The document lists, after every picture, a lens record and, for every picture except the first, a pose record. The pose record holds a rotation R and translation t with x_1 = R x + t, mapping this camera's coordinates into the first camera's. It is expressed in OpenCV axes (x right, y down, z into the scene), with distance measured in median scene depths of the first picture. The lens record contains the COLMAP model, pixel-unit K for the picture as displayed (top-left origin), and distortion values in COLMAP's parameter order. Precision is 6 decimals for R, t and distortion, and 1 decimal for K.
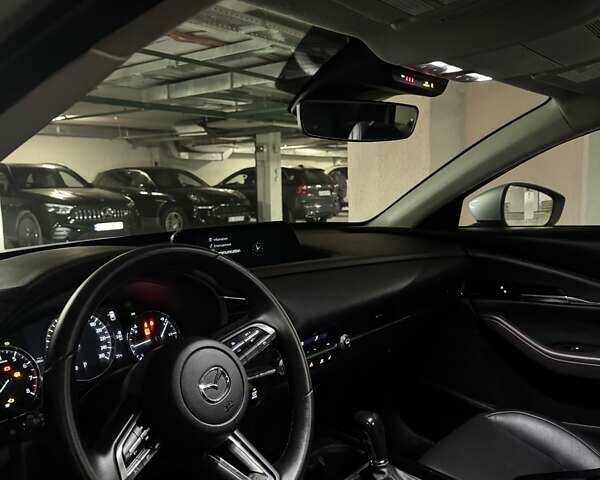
lens RADIAL K [[566.5, 0, 307.8], [0, 566.5, 243.6], [0, 0, 1]] dist [0.157903, -0.339741]
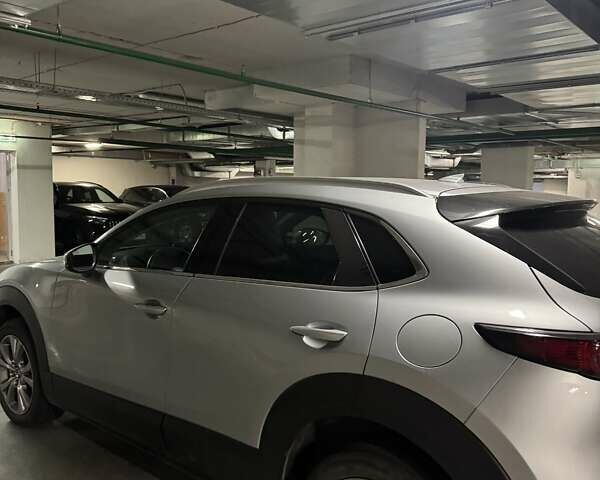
lens RADIAL K [[566.5, 0, 307.8], [0, 566.5, 243.6], [0, 0, 1]] dist [0.157903, -0.339741]
pose [[0.999541, 0.016402, -0.025486, 0.051762], [-0.016847, 0.999708, -0.017335, 0.004775], [0.025194, 0.017756, 0.999525, -0.194463]]
